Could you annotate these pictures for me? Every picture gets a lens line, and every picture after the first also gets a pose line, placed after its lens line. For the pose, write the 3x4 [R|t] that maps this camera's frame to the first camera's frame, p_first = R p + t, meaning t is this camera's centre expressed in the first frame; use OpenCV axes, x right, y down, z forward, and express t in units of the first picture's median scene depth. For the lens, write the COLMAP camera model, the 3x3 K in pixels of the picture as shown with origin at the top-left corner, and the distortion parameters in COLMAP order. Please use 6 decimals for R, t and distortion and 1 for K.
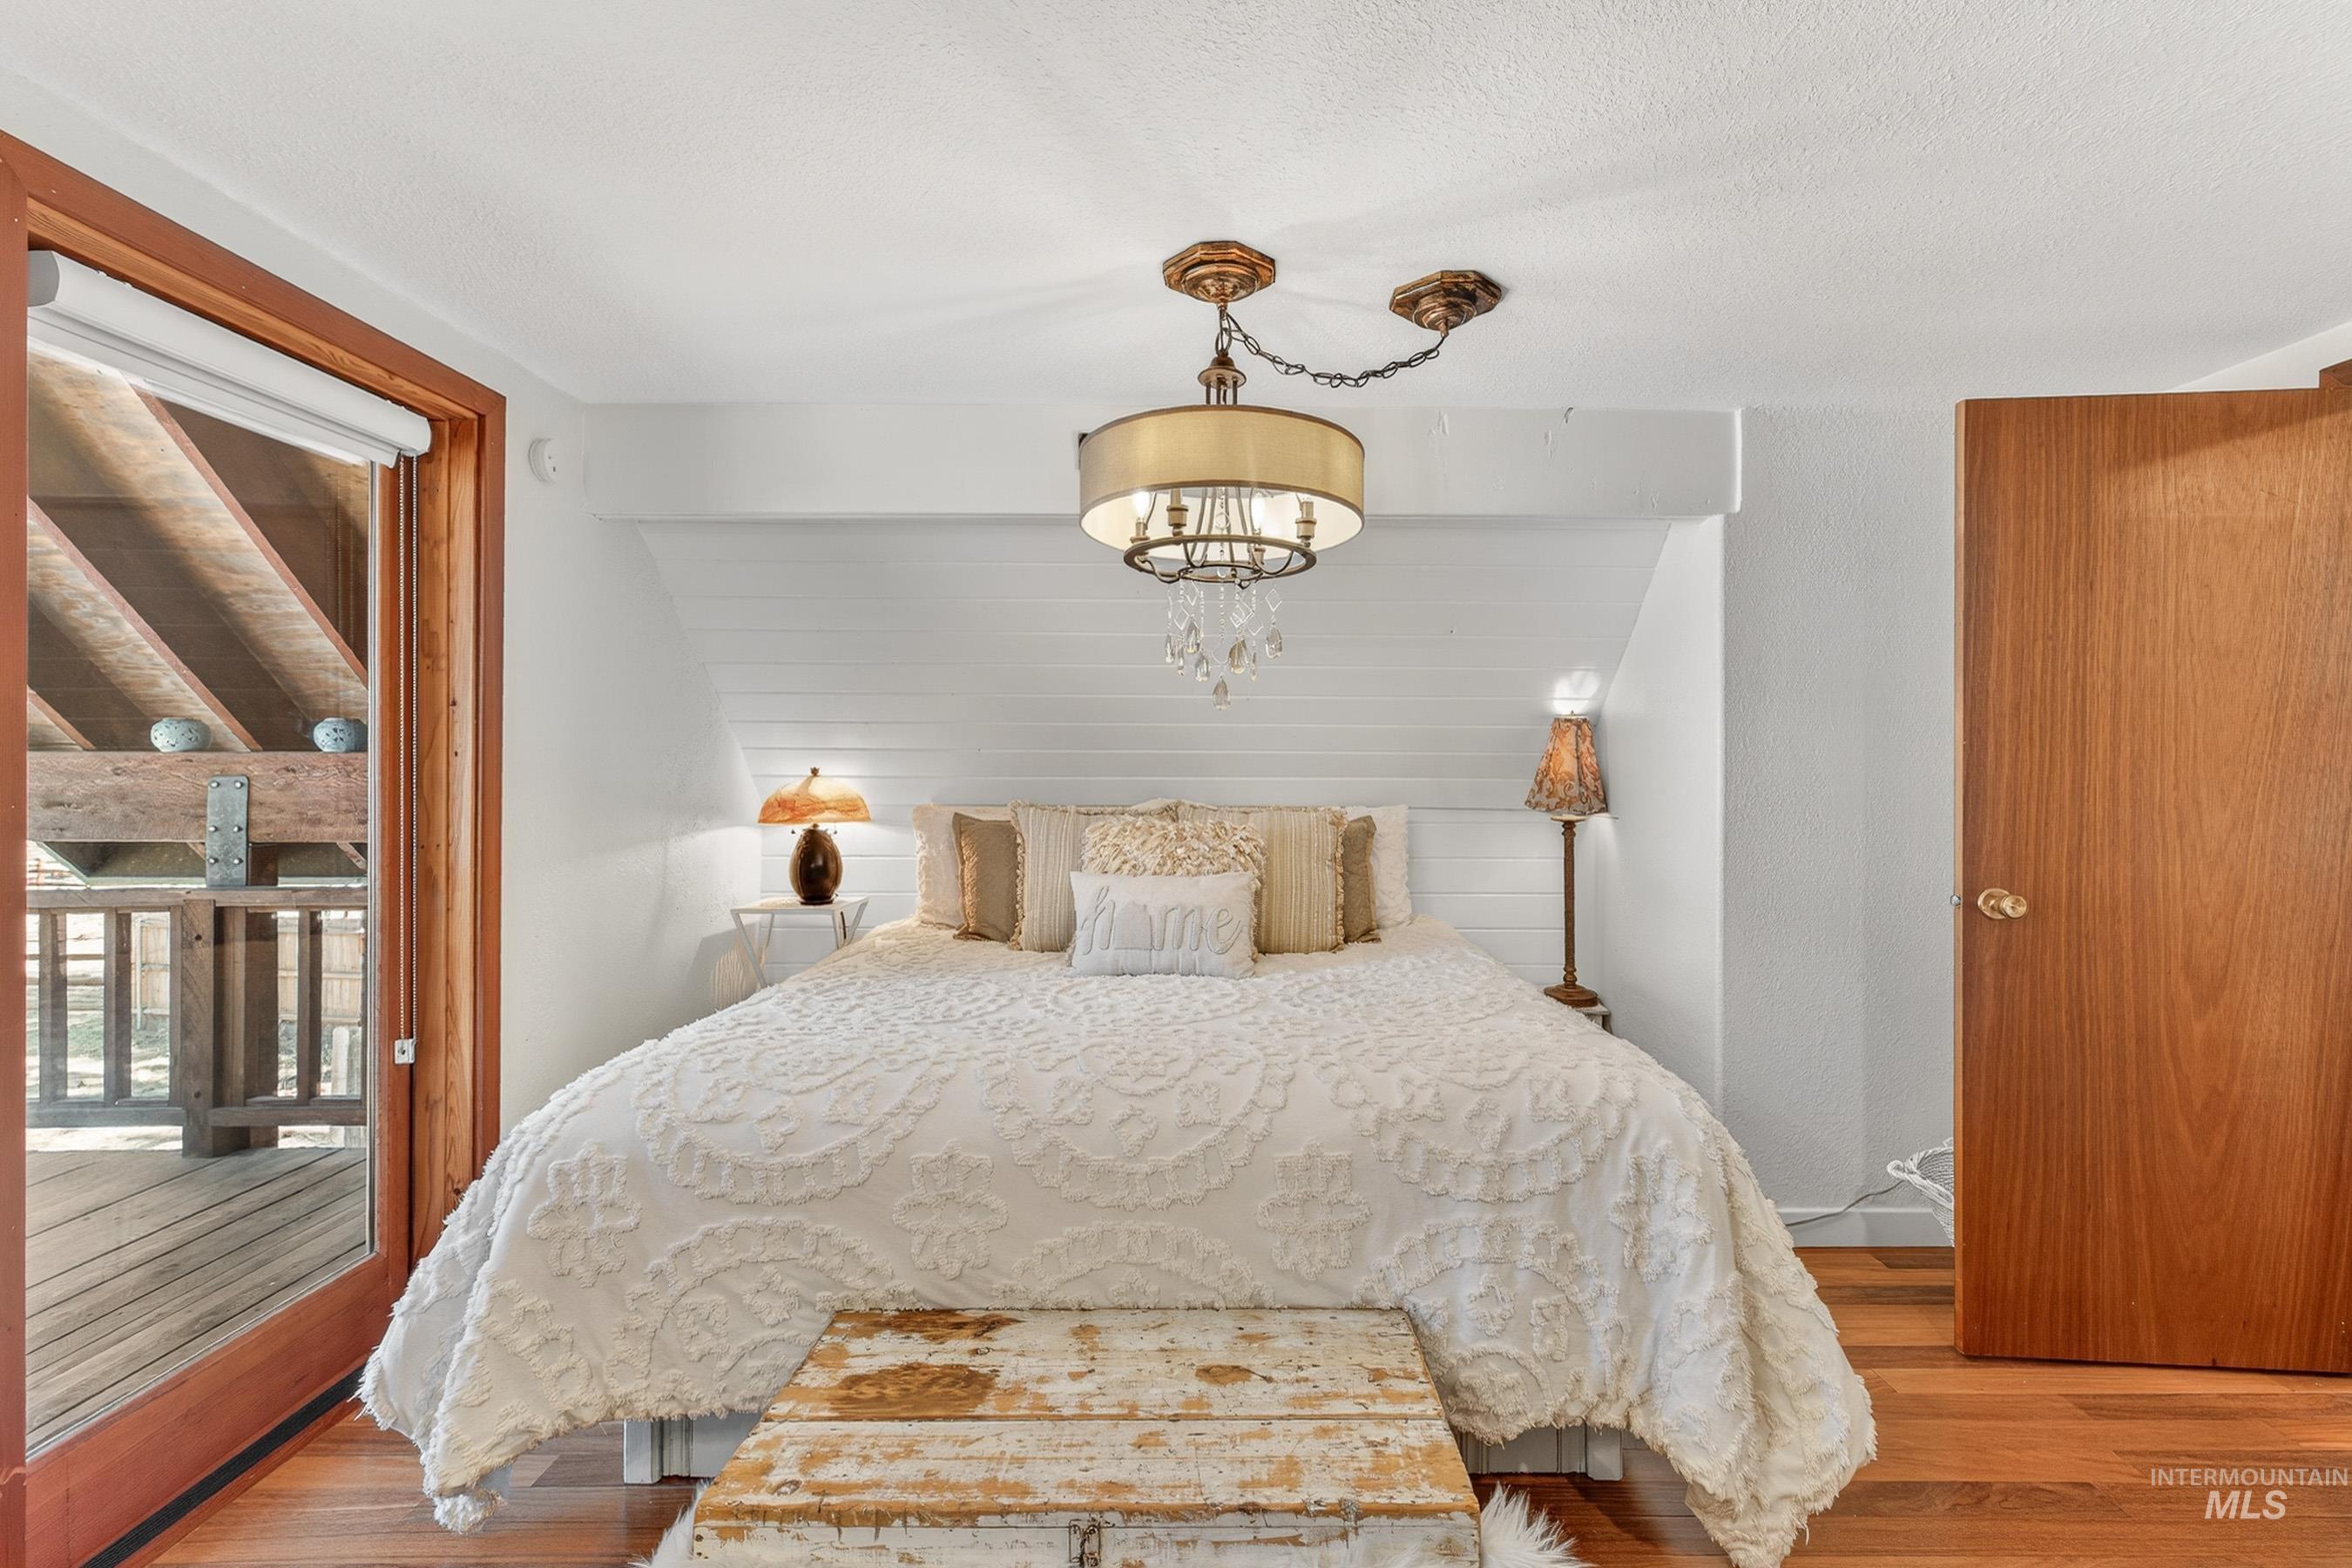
lens RADIAL K [[1047.3, 0, 1214.8], [0, 1047.3, 779.0], [0, 0, 1]] dist [0.014365, -0.010255]
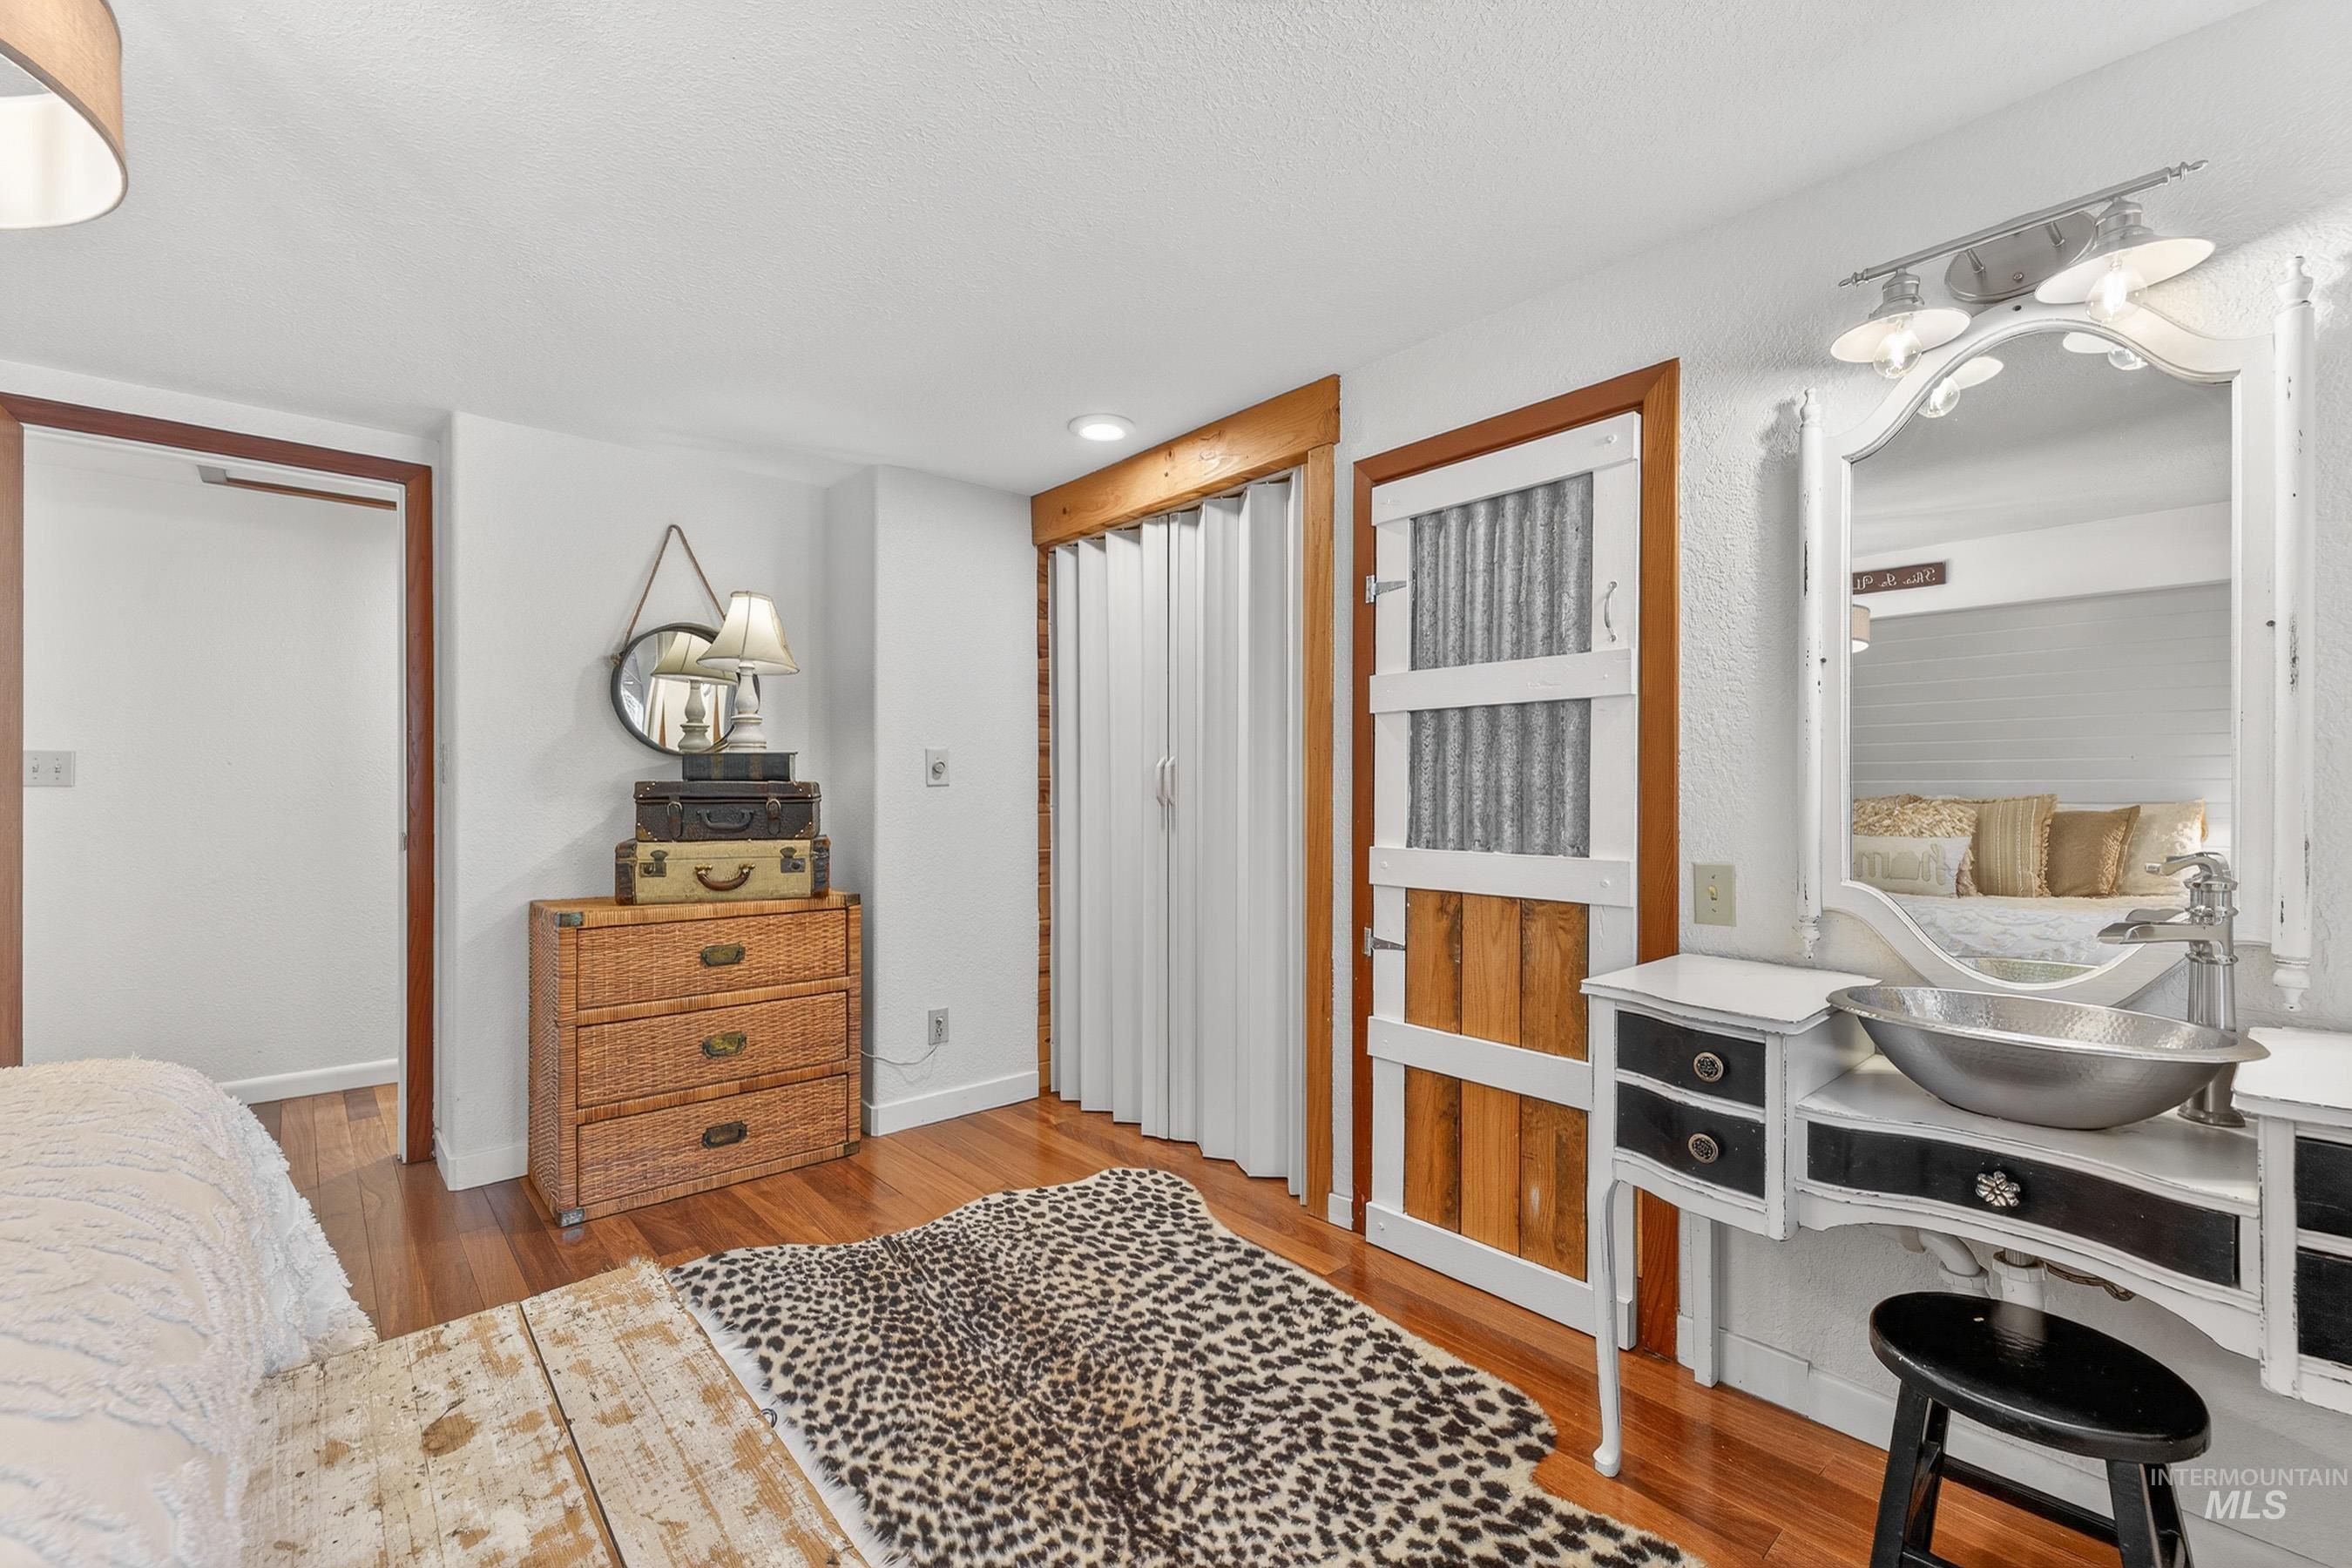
lens RADIAL K [[999.2, 0, 1172.3], [0, 999.2, 796.8], [0, 0, 1]] dist [0.003747, 0.000243]
pose [[-0.648995, -0.009442, 0.760734, -0.823205], [0.004003, 0.999867, 0.015825, 0.063397], [-0.760782, 0.013316, -0.648870, 0.950973]]
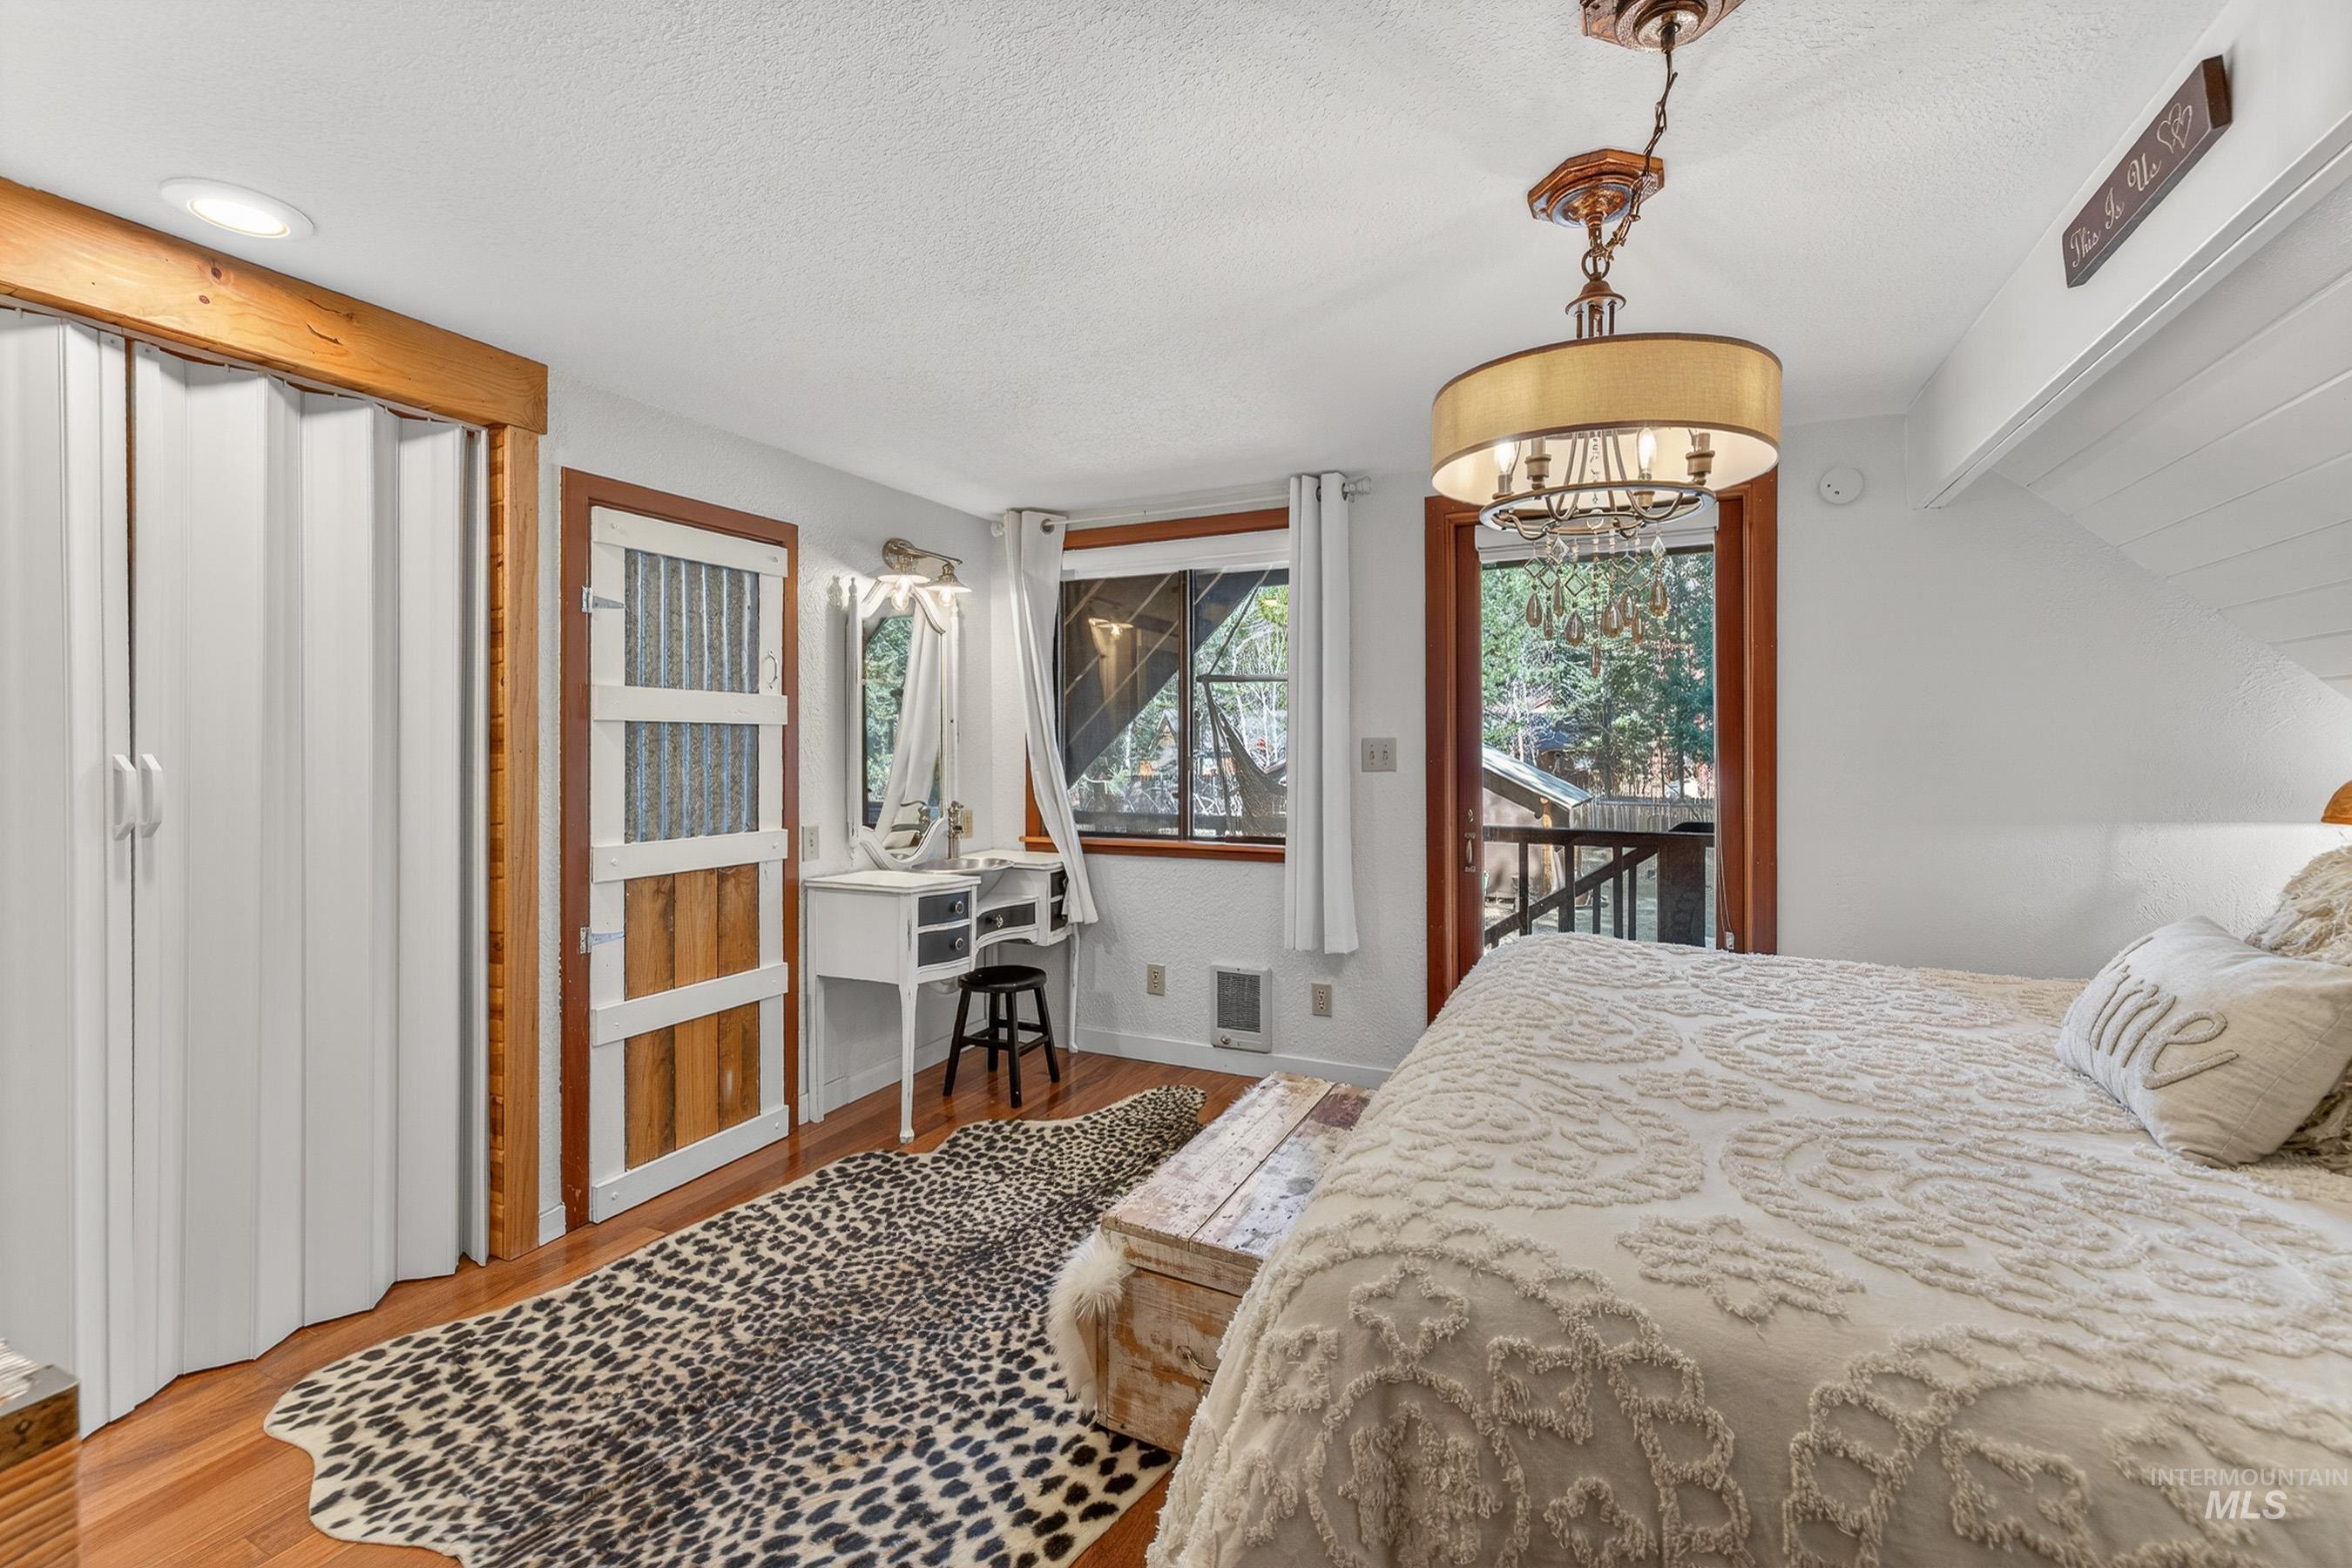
lens RADIAL K [[999.6, 0, 1179.0], [0, 999.6, 768.9], [0, 0, 1]] dist [-0.000590, -0.000346]
pose [[-0.432234, 0.017649, -0.901589, 1.106104], [-0.009402, 0.999666, 0.024076, -0.006393], [0.901712, 0.018883, -0.431924, 1.253751]]
